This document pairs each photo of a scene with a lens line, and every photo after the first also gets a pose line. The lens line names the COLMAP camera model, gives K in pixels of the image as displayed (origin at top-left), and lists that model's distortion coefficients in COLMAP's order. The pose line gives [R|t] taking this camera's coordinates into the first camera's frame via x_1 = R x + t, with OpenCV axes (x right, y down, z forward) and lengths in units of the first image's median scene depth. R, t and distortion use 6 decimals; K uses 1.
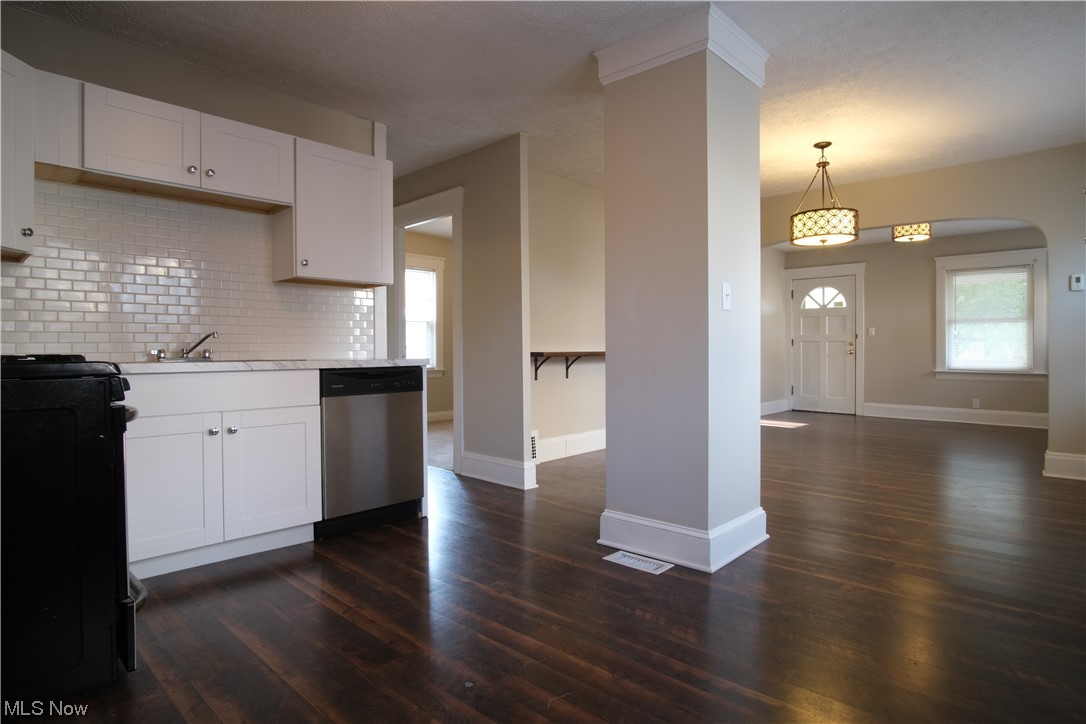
lens RADIAL K [[599.9, 0, 545.5], [0, 599.9, 357.1], [0, 0, 1]] dist [-0.000273, -0.000193]
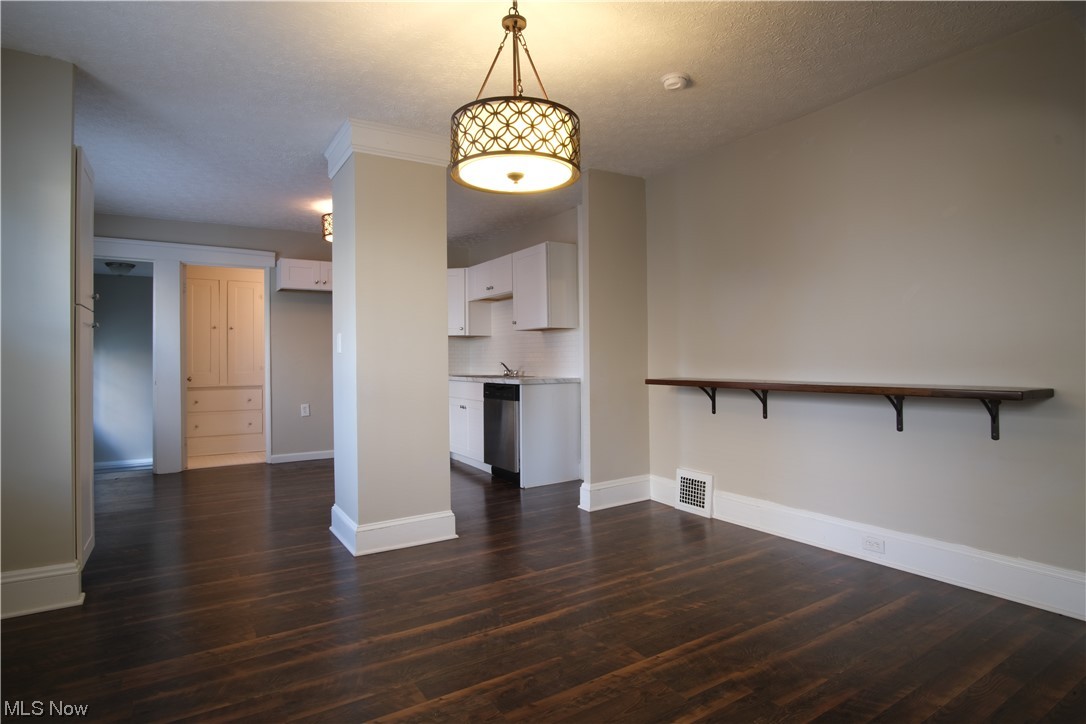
lens RADIAL K [[574.3, 0, 547.0], [0, 574.3, 360.0], [0, 0, 1]] dist [-0.004403, -0.000911]
pose [[-0.258884, -0.000394, -0.965908, 1.033476], [-0.007817, 0.999968, 0.001688, -0.043608], [0.965877, 0.007988, -0.258879, 1.295158]]
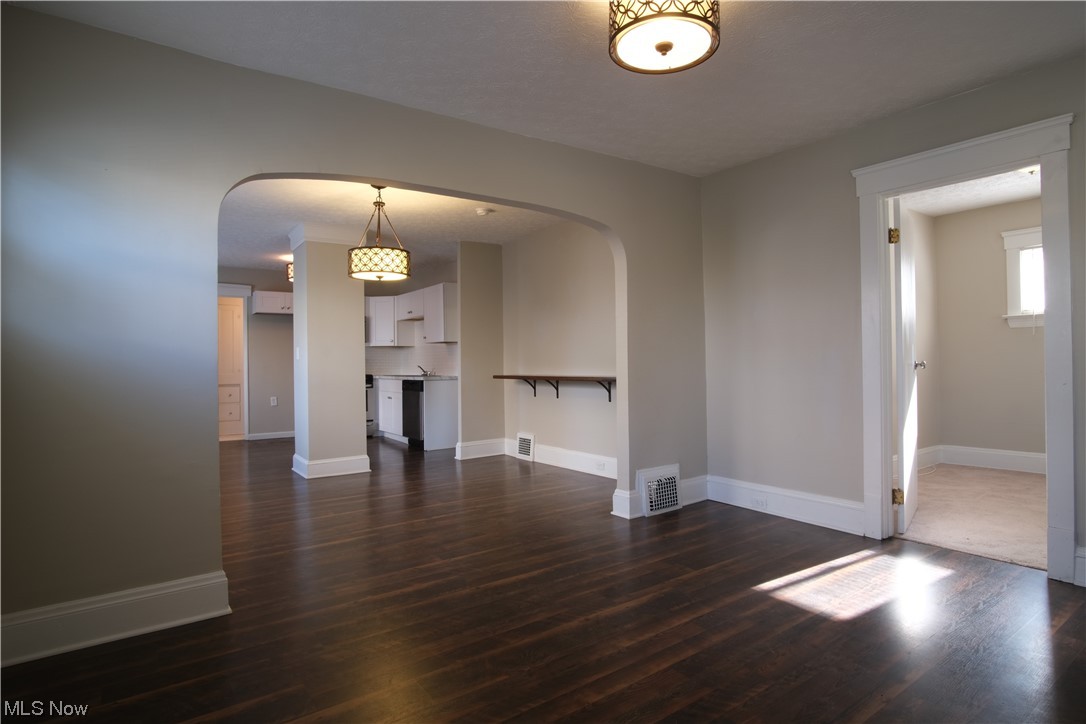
lens RADIAL K [[573.3, 0, 541.3], [0, 573.3, 364.0], [0, 0, 1]] dist [-0.000889, -0.000270]
pose [[-0.214033, -0.001218, -0.976826, 1.567828], [-0.004625, 0.999989, -0.000233, -0.041569], [0.976815, 0.004468, -0.214036, 1.685271]]
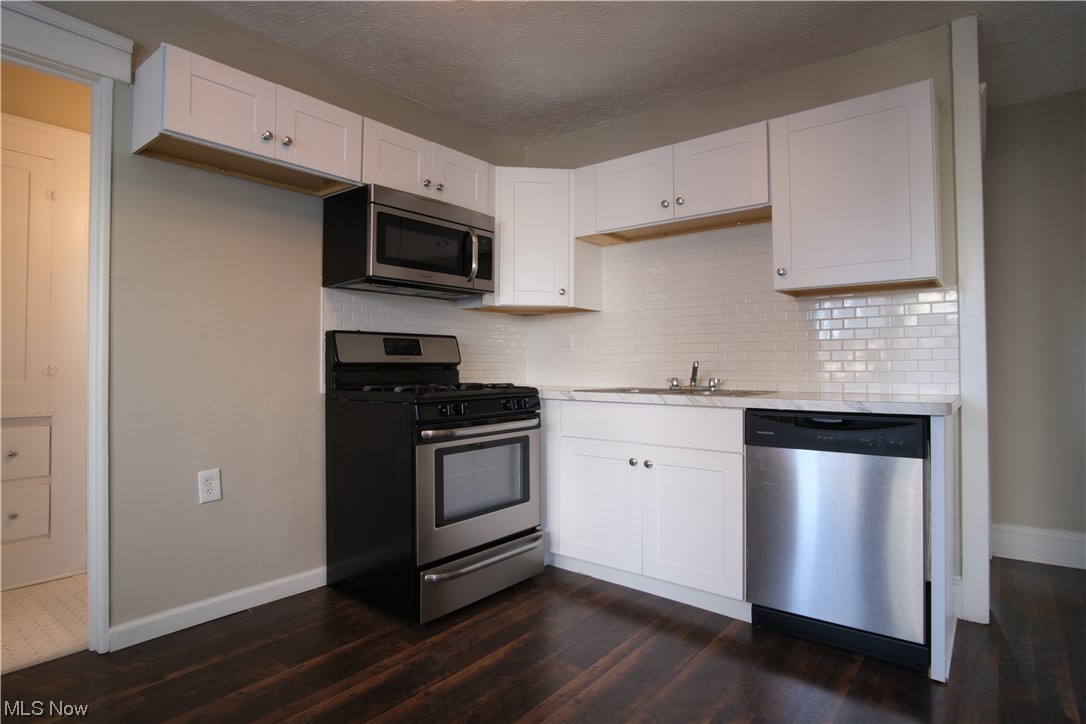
lens RADIAL K [[574.3, 0, 547.0], [0, 574.3, 360.0], [0, 0, 1]] dist [-0.004403, -0.000911]
pose [[0.063751, -0.011718, -0.997897, 0.283250], [-0.011563, 0.999855, -0.012479, -0.023984], [0.997899, 0.012335, 0.063607, 0.541261]]
